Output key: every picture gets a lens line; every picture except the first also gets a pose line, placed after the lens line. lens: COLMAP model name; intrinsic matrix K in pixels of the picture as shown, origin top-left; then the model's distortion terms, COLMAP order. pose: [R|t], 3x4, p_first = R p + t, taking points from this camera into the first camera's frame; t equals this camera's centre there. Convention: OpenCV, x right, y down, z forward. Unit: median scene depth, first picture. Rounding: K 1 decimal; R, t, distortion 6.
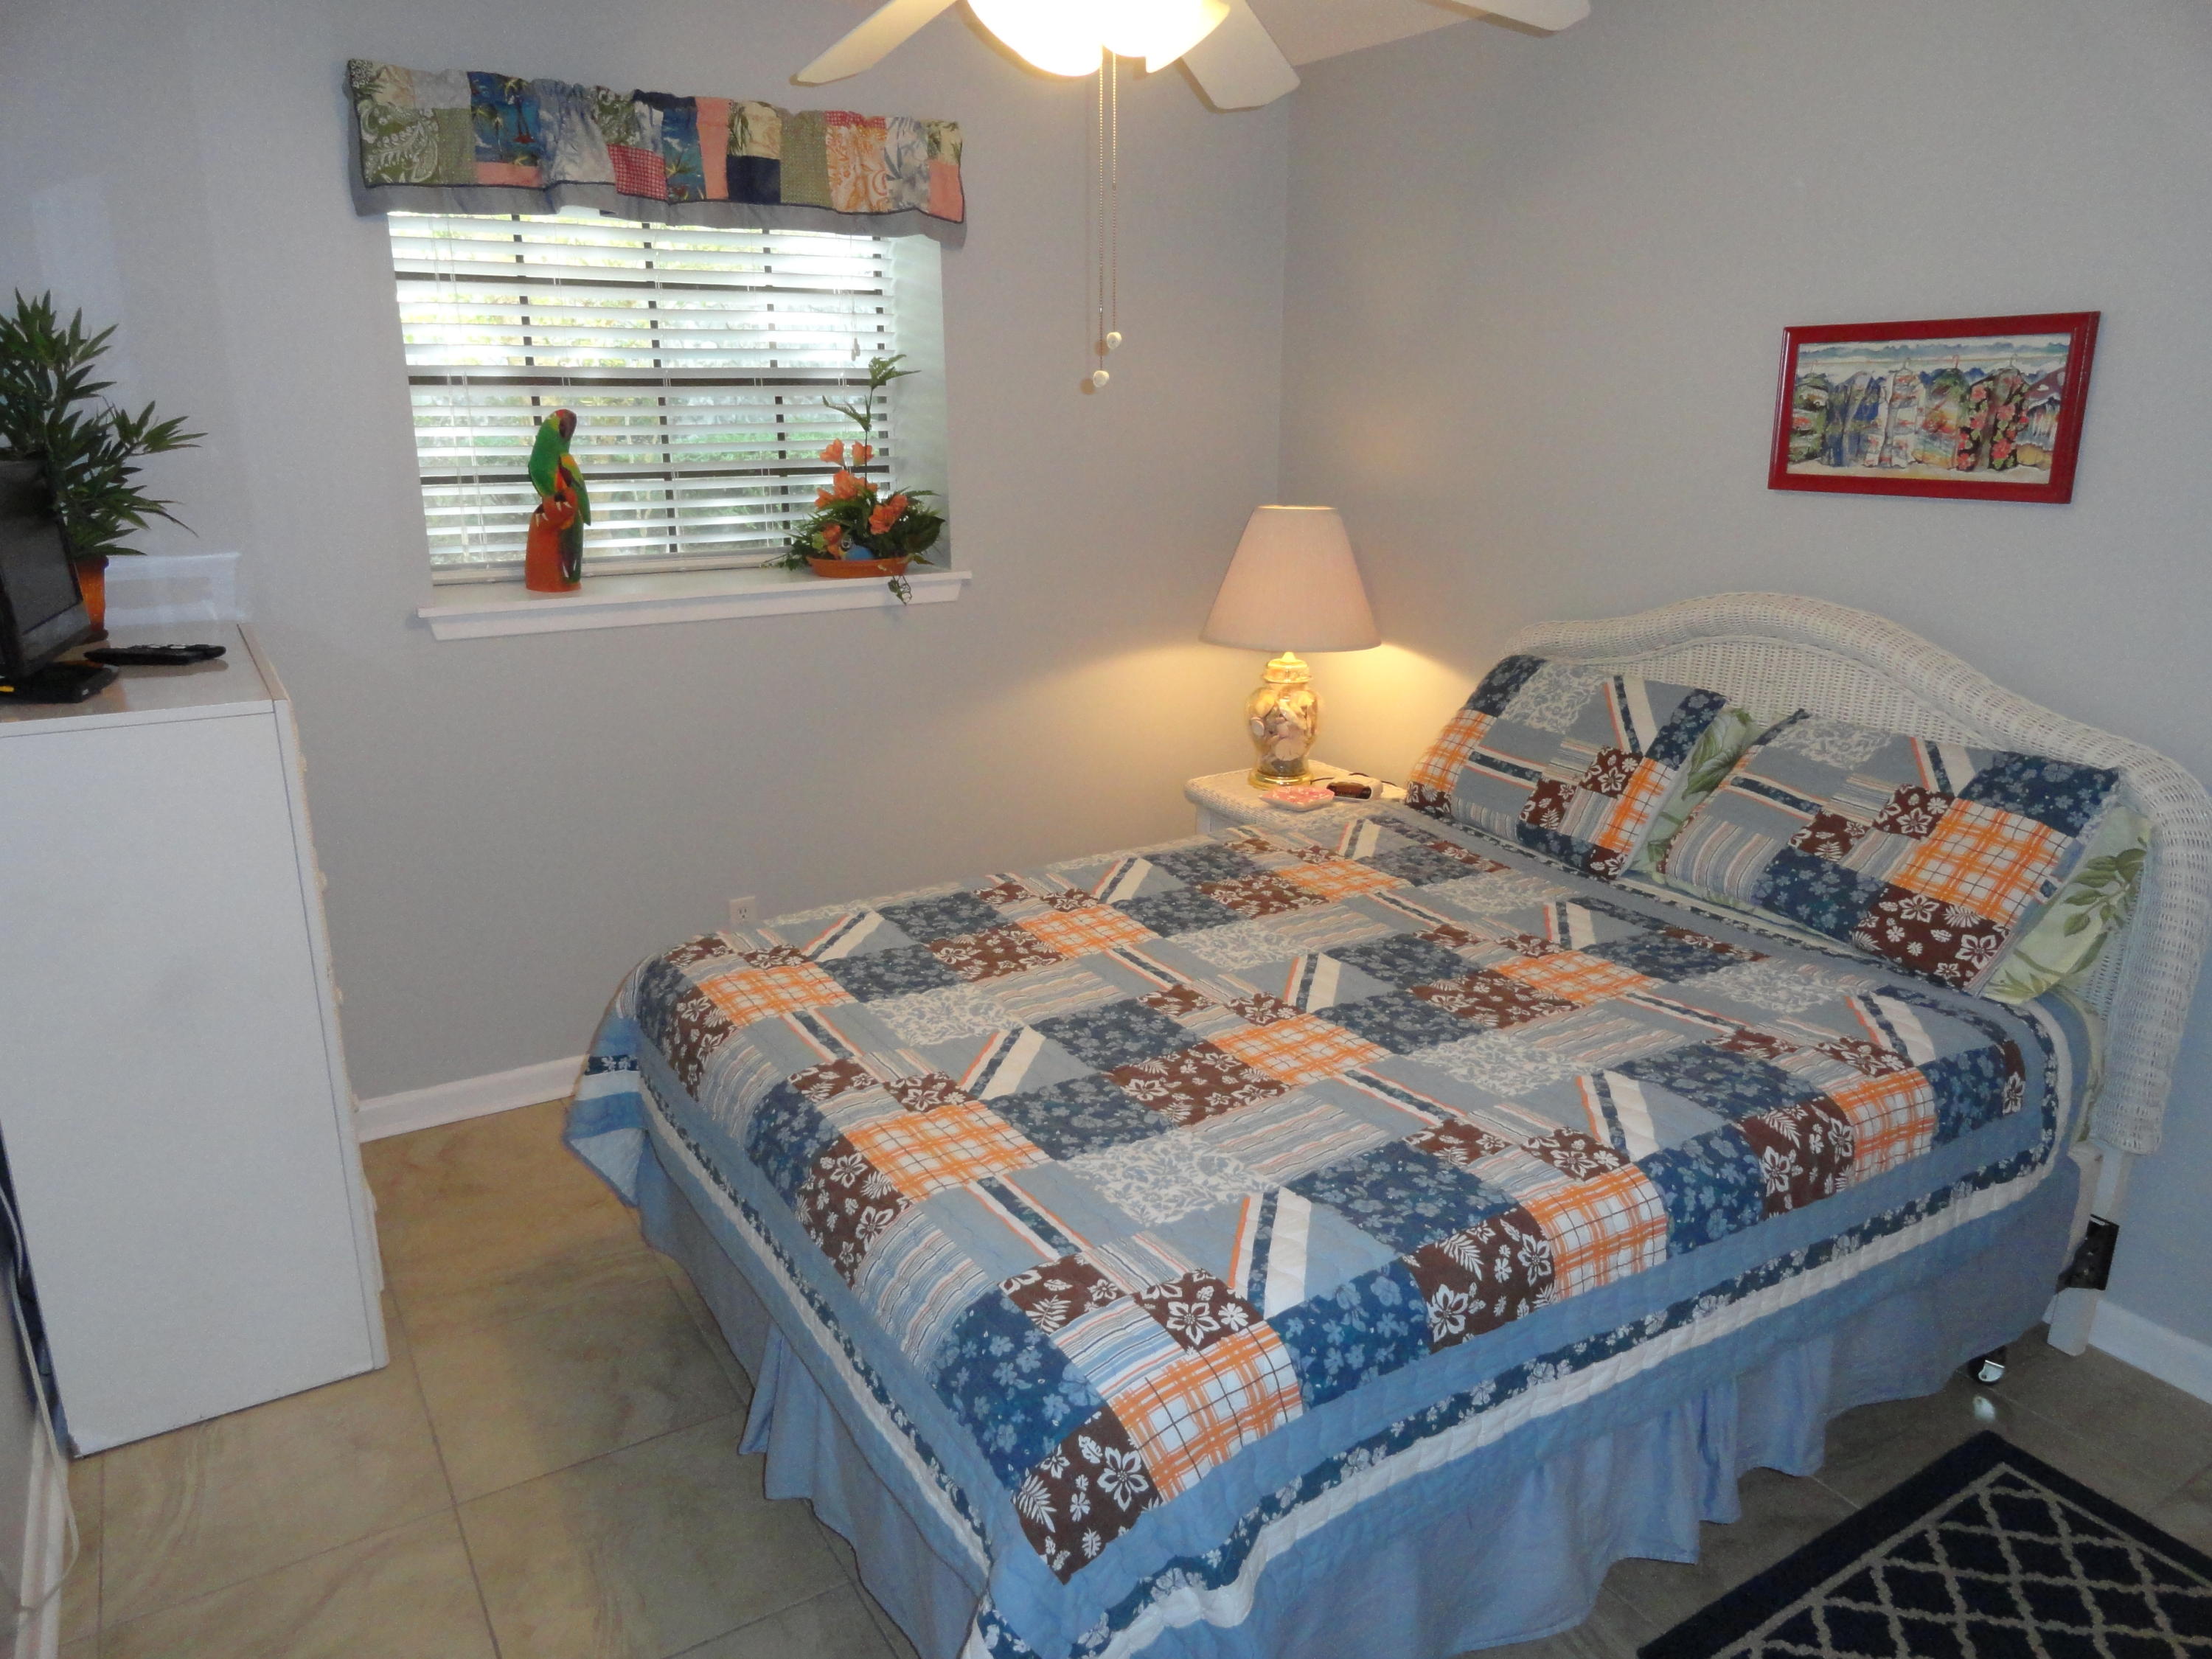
lens RADIAL K [[1512.9, 0, 1106.0], [0, 1512.9, 829.6], [0, 0, 1]] dist [0.003909, 0.001059]
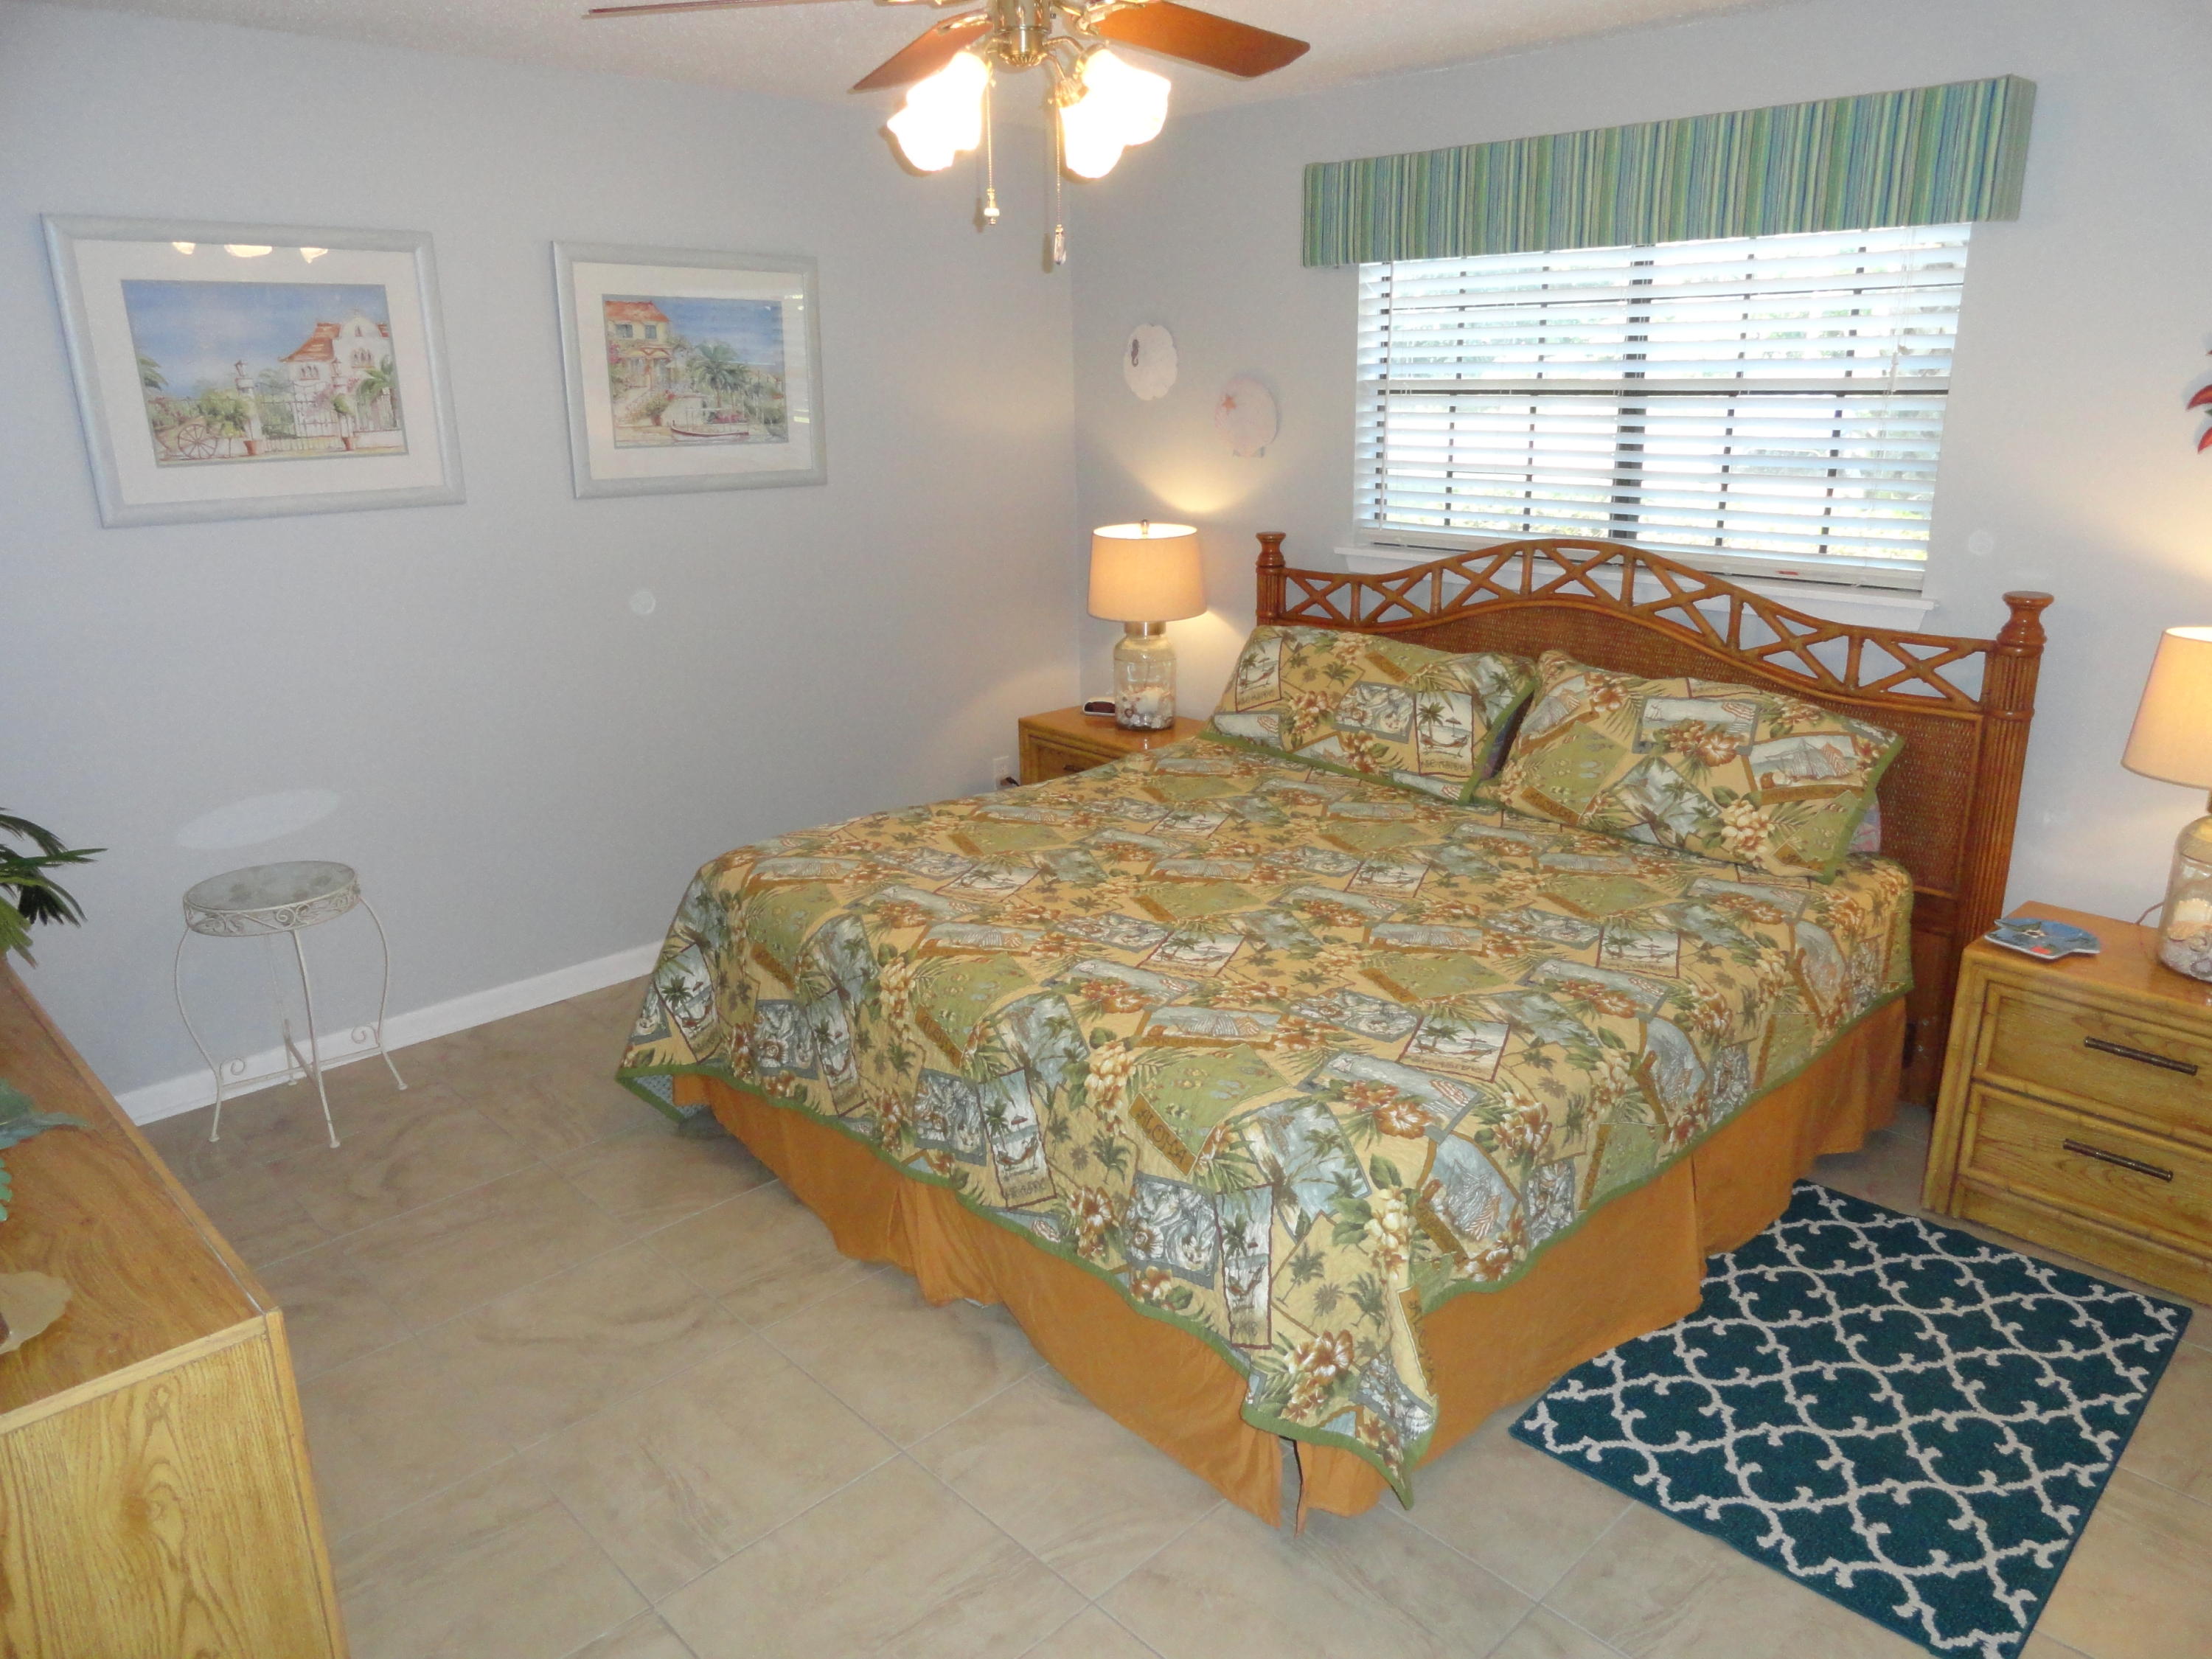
lens RADIAL K [[1512.9, 0, 1109.0], [0, 1512.9, 827.6], [0, 0, 1]] dist [0.003909, 0.001059]
pose [[0.221629, 0.265647, -0.938250, 0.721698], [-0.275733, 0.939983, 0.201005, -0.129681], [0.935335, 0.214158, 0.281575, 0.450077]]
